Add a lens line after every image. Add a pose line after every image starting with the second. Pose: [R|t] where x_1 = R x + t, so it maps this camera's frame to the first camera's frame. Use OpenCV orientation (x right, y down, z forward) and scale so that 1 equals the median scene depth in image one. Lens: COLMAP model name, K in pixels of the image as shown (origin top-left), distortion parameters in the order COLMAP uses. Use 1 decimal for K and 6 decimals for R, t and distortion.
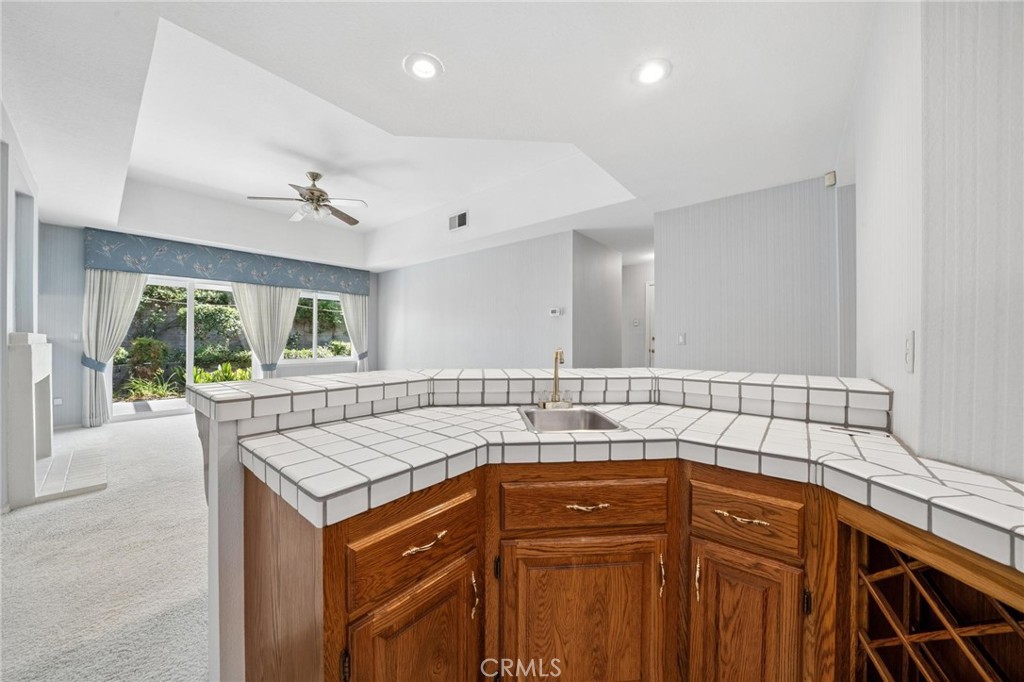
lens RADIAL K [[360.0, 0, 511.2], [0, 360.0, 337.8], [0, 0, 1]] dist [-0.019656, 0.001173]
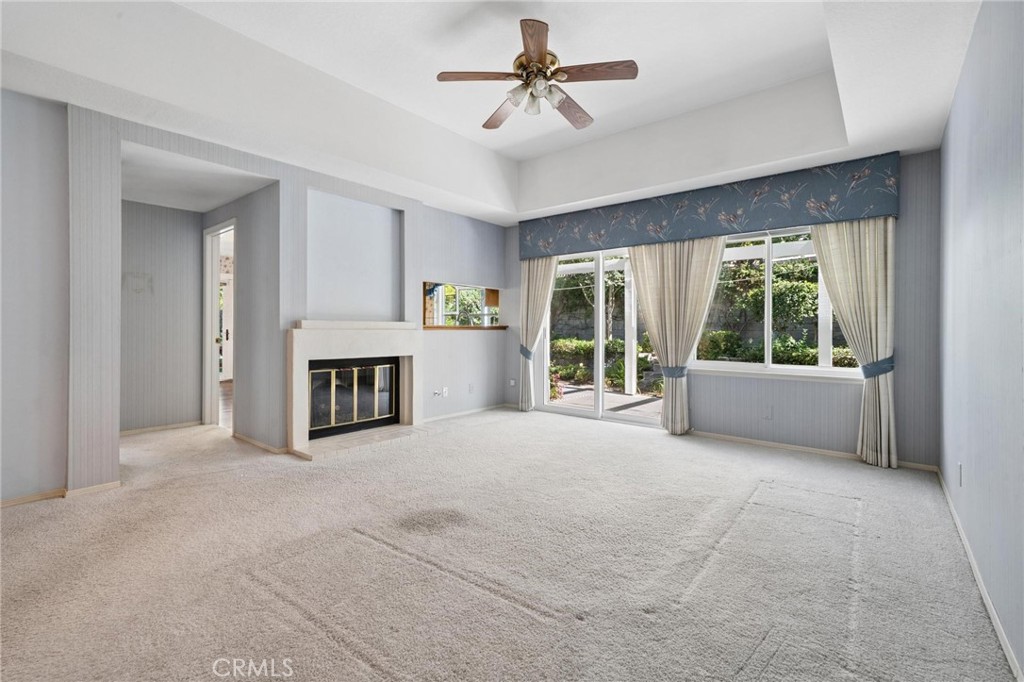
lens RADIAL K [[444.5, 0, 510.3], [0, 444.5, 325.2], [0, 0, 1]] dist [-0.026646, 0.000061]
pose [[-0.005964, -0.008038, -0.999950, 0.085114], [-0.000181, 0.999968, -0.008037, 0.005931], [0.999982, 0.000133, -0.005965, 0.618005]]
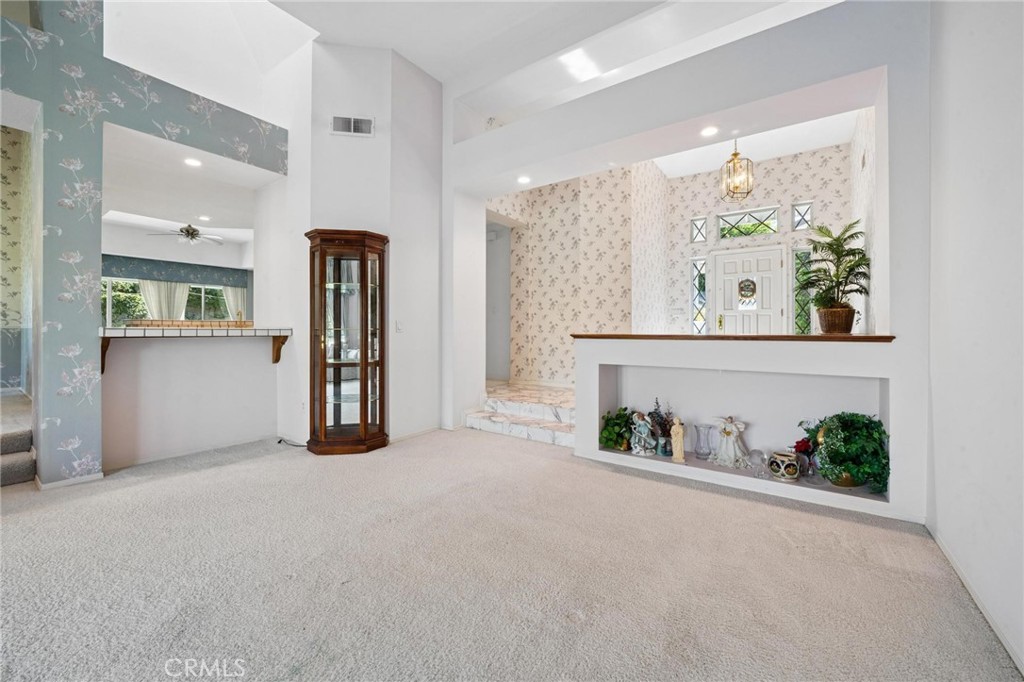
lens RADIAL K [[408.0, 0, 520.2], [0, 408.0, 331.5], [0, 0, 1]] dist [-0.002651, -0.000443]
pose [[0.996687, -0.001790, 0.081318, 0.561975], [0.001326, 0.999983, 0.005757, 0.047014], [-0.081327, -0.005630, 0.996672, -0.699853]]
